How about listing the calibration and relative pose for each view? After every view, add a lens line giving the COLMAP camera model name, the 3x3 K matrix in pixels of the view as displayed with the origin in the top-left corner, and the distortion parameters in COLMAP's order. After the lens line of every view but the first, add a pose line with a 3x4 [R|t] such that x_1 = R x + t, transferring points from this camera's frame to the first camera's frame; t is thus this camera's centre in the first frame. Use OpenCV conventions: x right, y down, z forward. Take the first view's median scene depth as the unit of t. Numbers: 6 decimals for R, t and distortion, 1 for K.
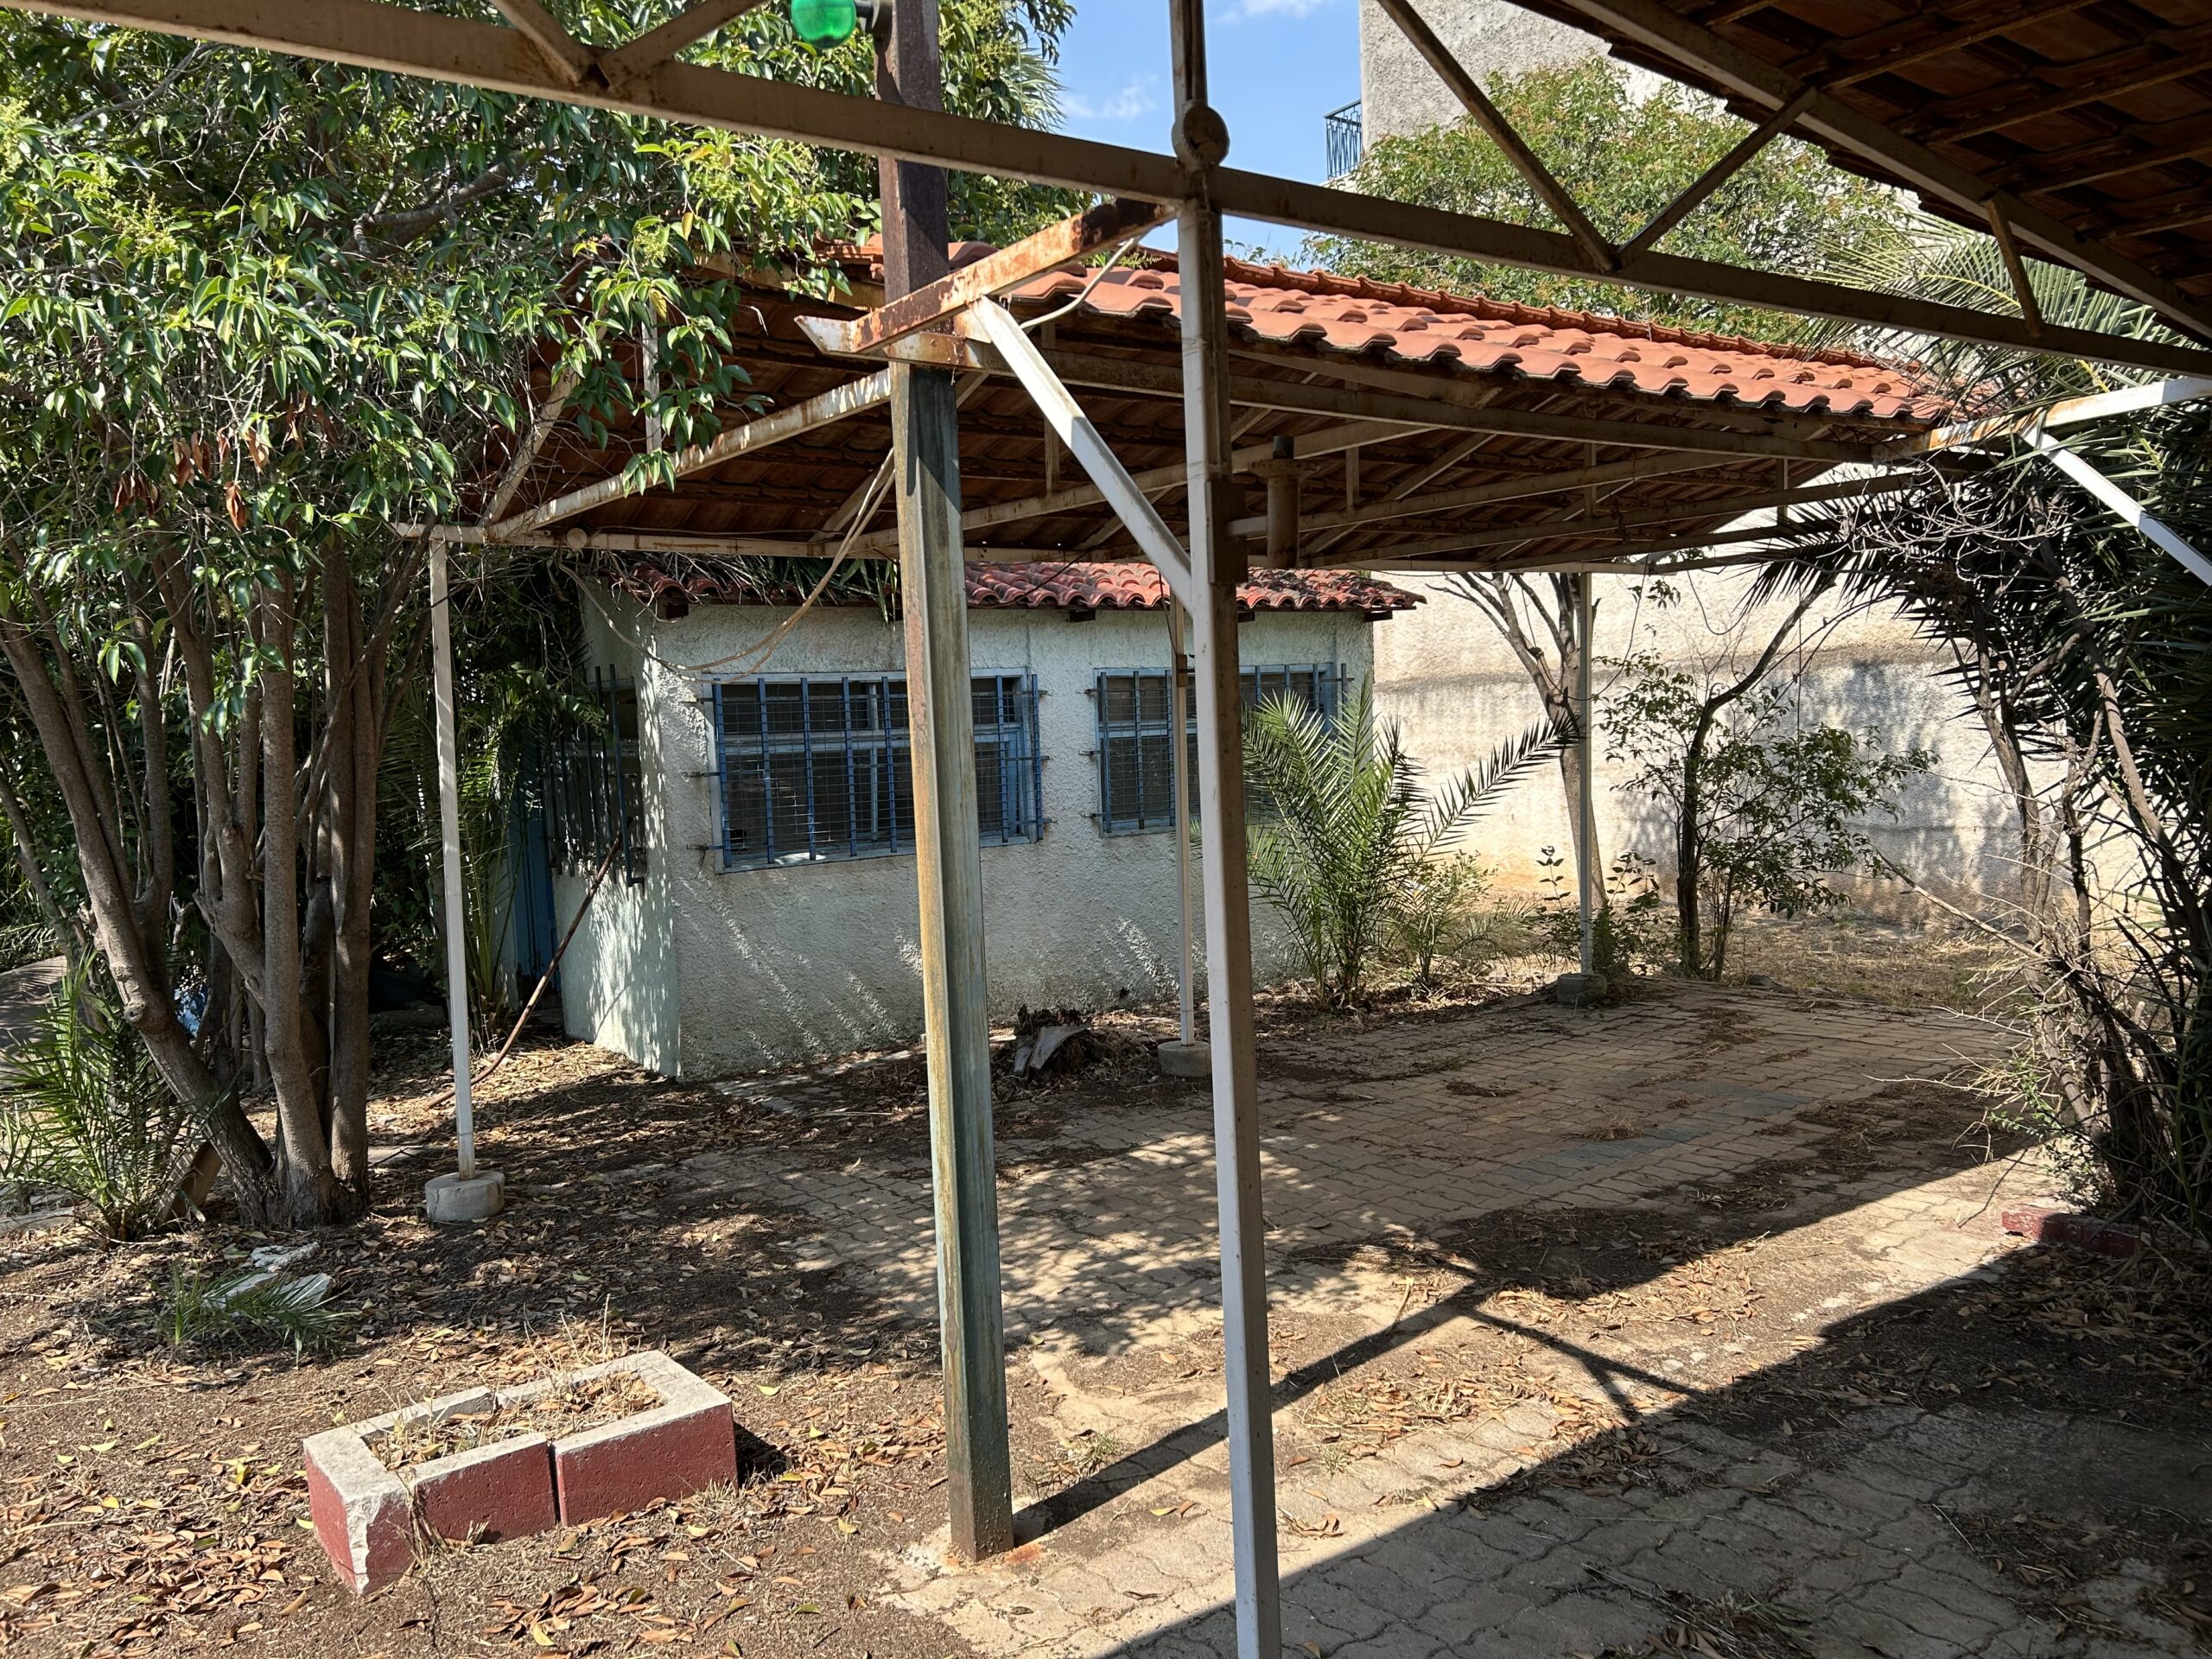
lens RADIAL K [[1649.3, 0, 1073.1], [0, 1649.3, 811.4], [0, 0, 1]] dist [0.040735, -0.042185]
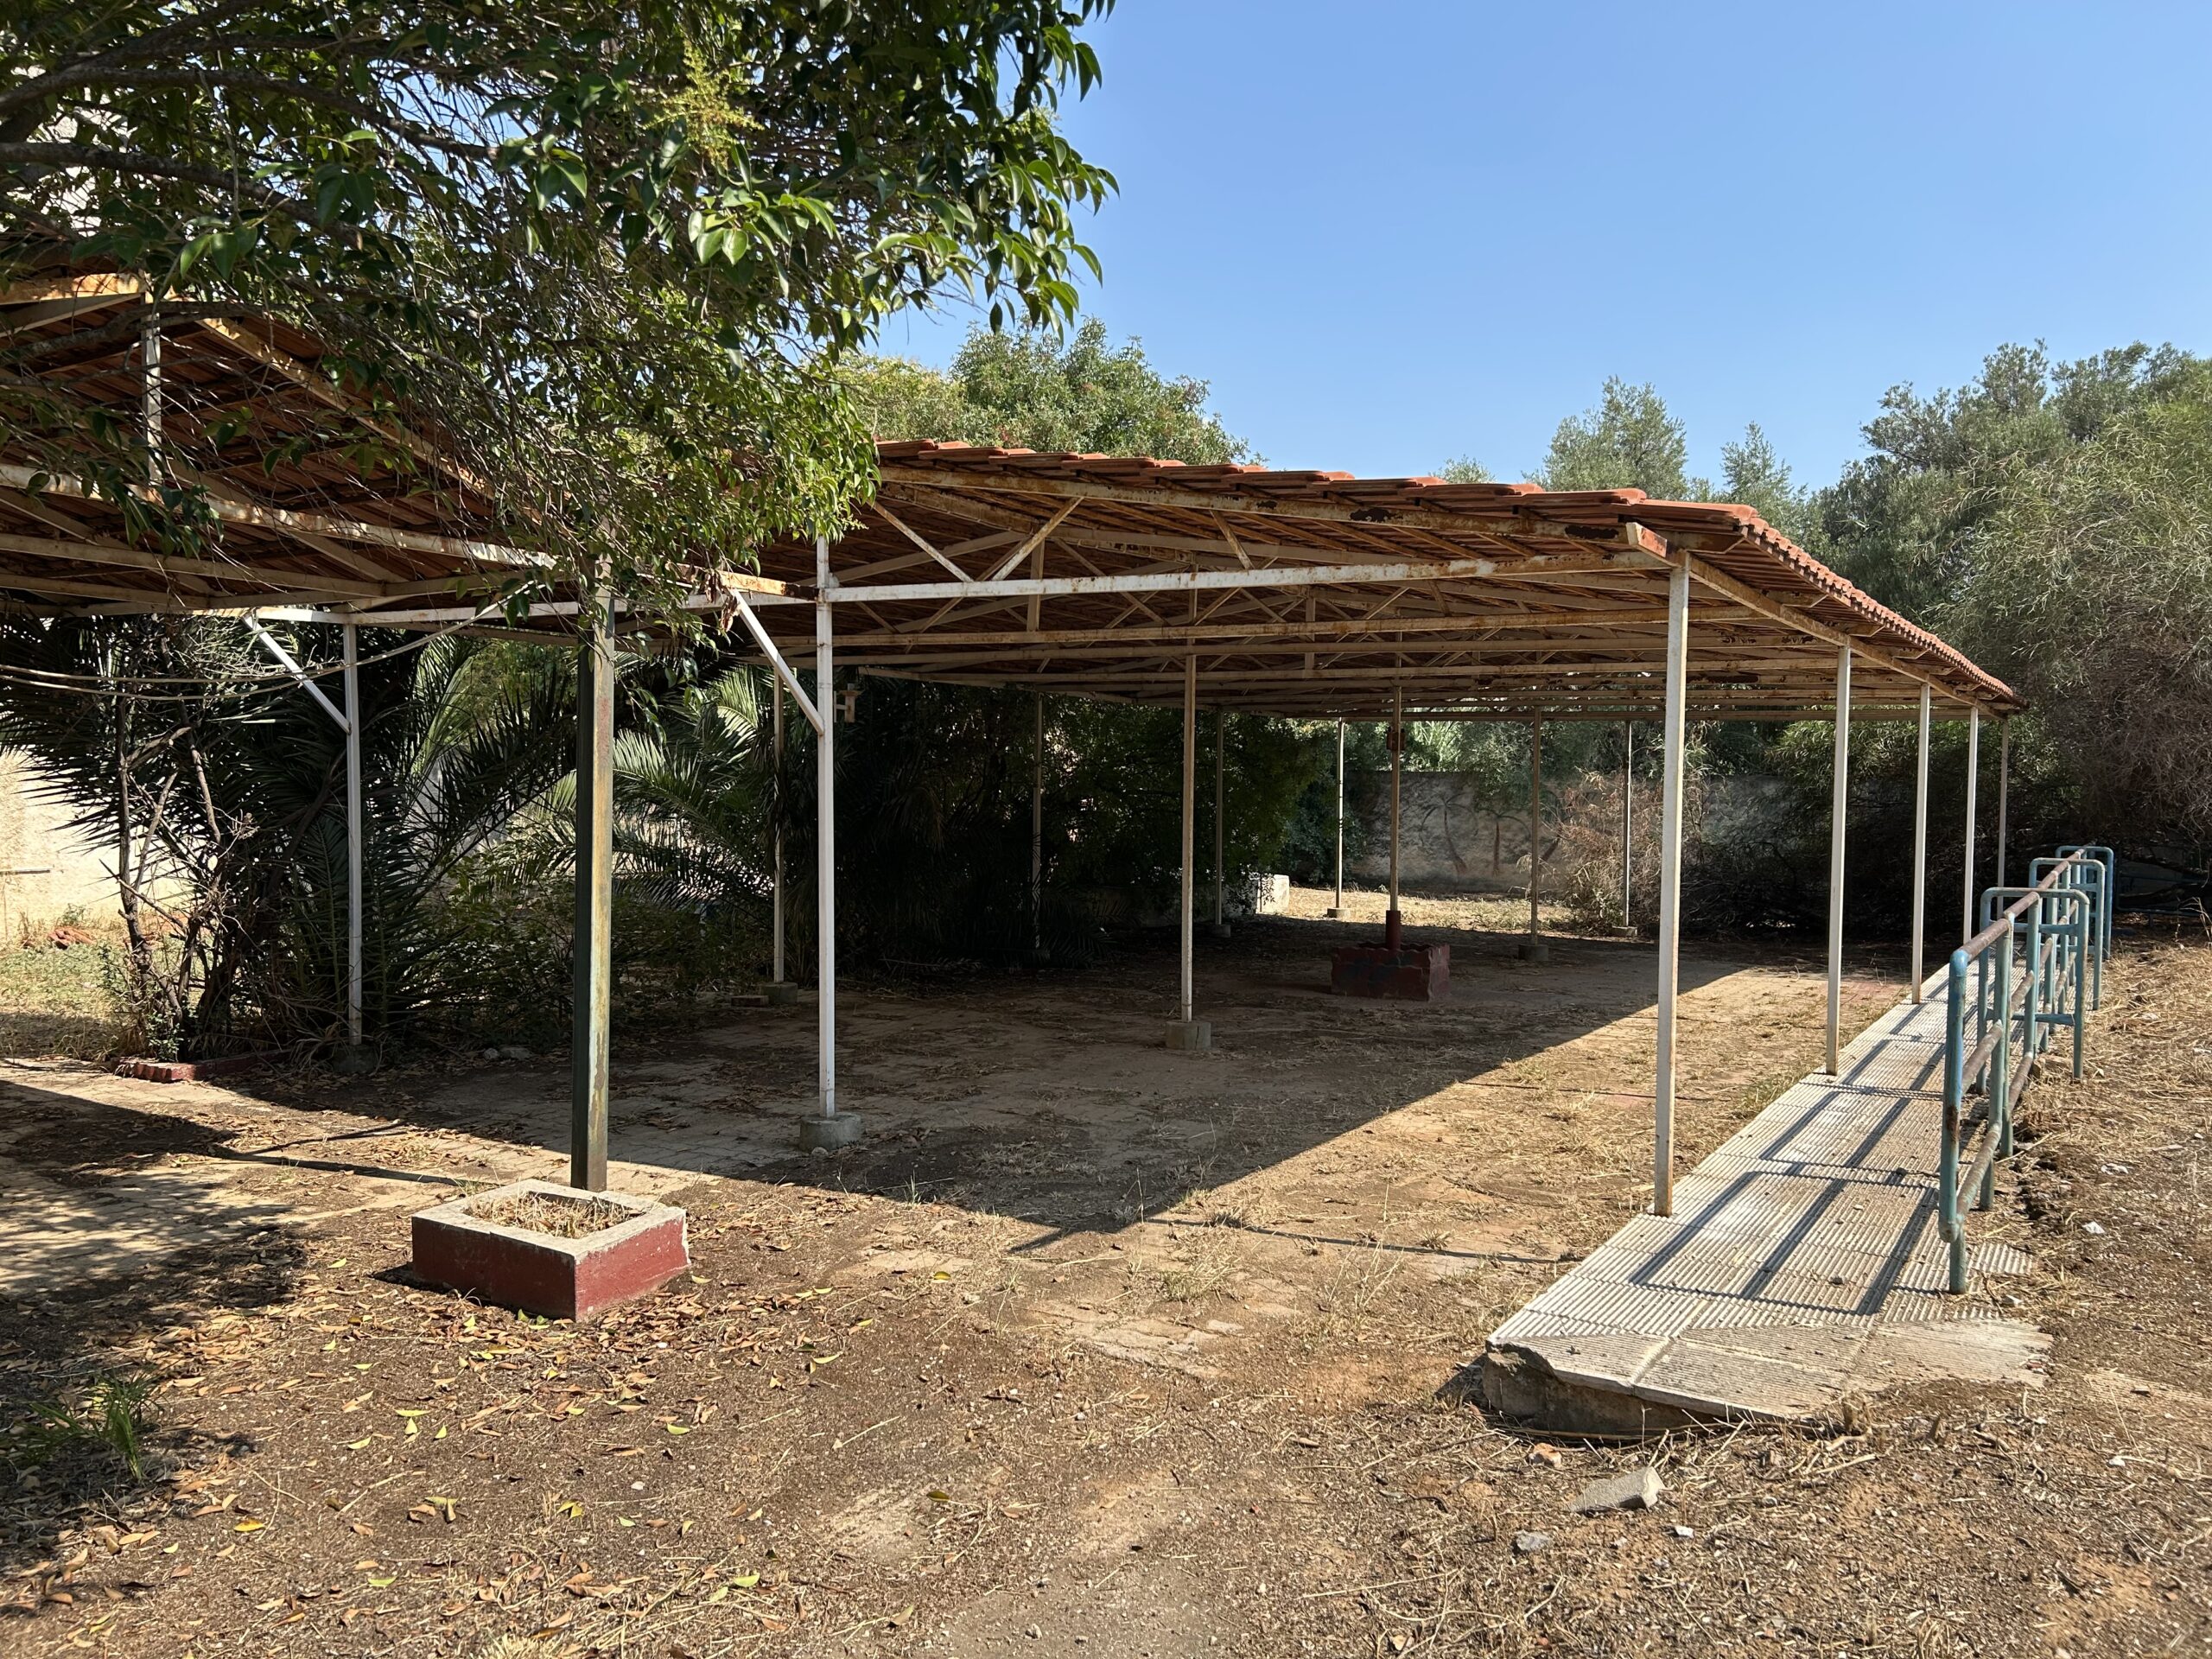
lens RADIAL K [[1652.9, 0, 1106.0], [0, 1652.9, 829.5], [0, 0, 1]] dist [0.047605, -0.049835]
pose [[-0.408277, -0.002547, 0.912855, -1.530752], [0.046092, 0.998663, 0.023401, 0.006492], [-0.911694, 0.051629, -0.407614, 0.915802]]
